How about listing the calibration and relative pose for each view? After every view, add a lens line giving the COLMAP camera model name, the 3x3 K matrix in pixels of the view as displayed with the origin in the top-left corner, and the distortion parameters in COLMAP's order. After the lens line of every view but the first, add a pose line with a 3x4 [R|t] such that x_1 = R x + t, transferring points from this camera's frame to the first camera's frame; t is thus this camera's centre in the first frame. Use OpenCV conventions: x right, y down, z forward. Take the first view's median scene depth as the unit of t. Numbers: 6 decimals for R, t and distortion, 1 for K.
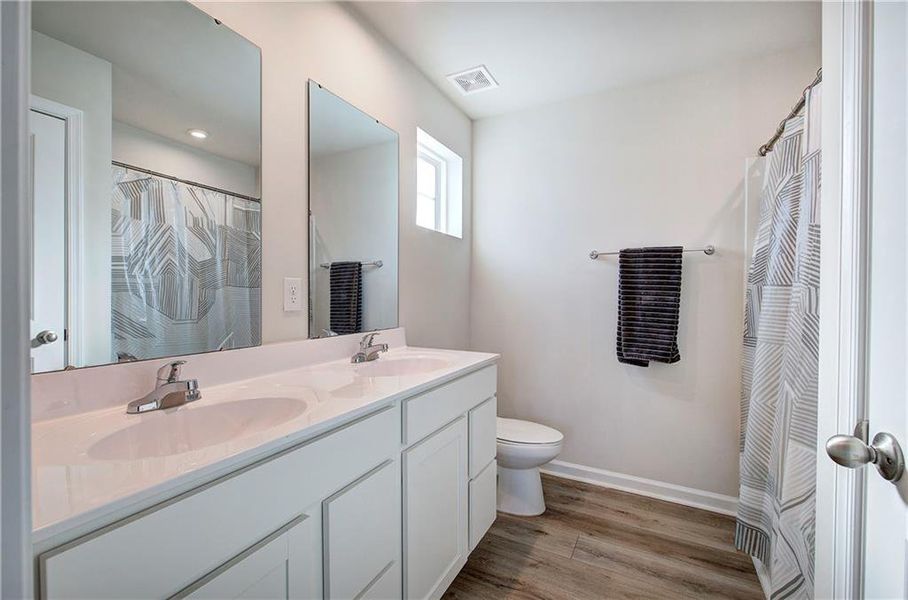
lens RADIAL K [[383.9, 0, 453.2], [0, 383.9, 298.5], [0, 0, 1]] dist [-0.003292, 0.002448]
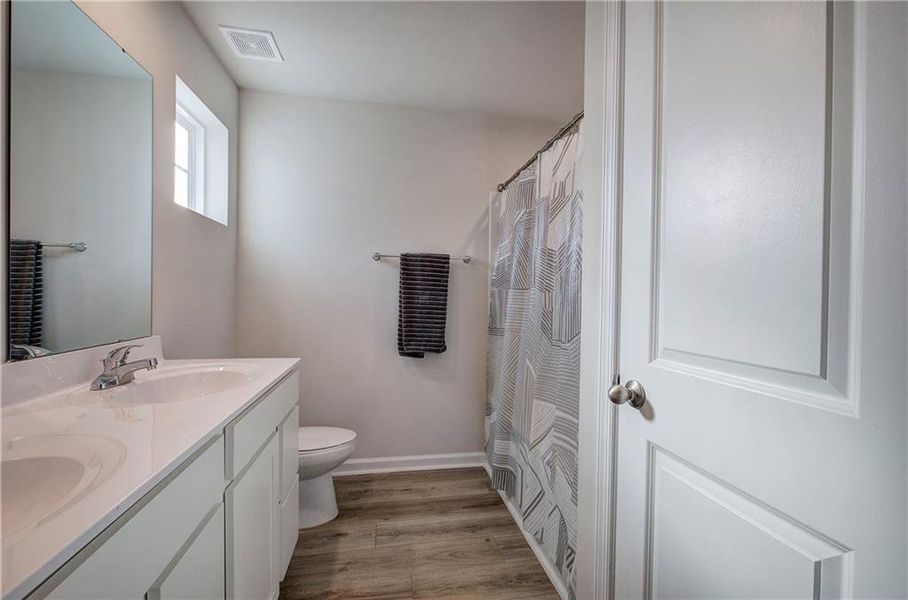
lens RADIAL K [[383.9, 0, 454.5], [0, 383.9, 300.1], [0, 0, 1]] dist [-0.003292, 0.002448]
pose [[0.783142, -0.000330, 0.621843, -0.147688], [-0.004788, 0.999967, 0.006560, -0.002156], [-0.621824, -0.008115, 0.783115, 0.047613]]
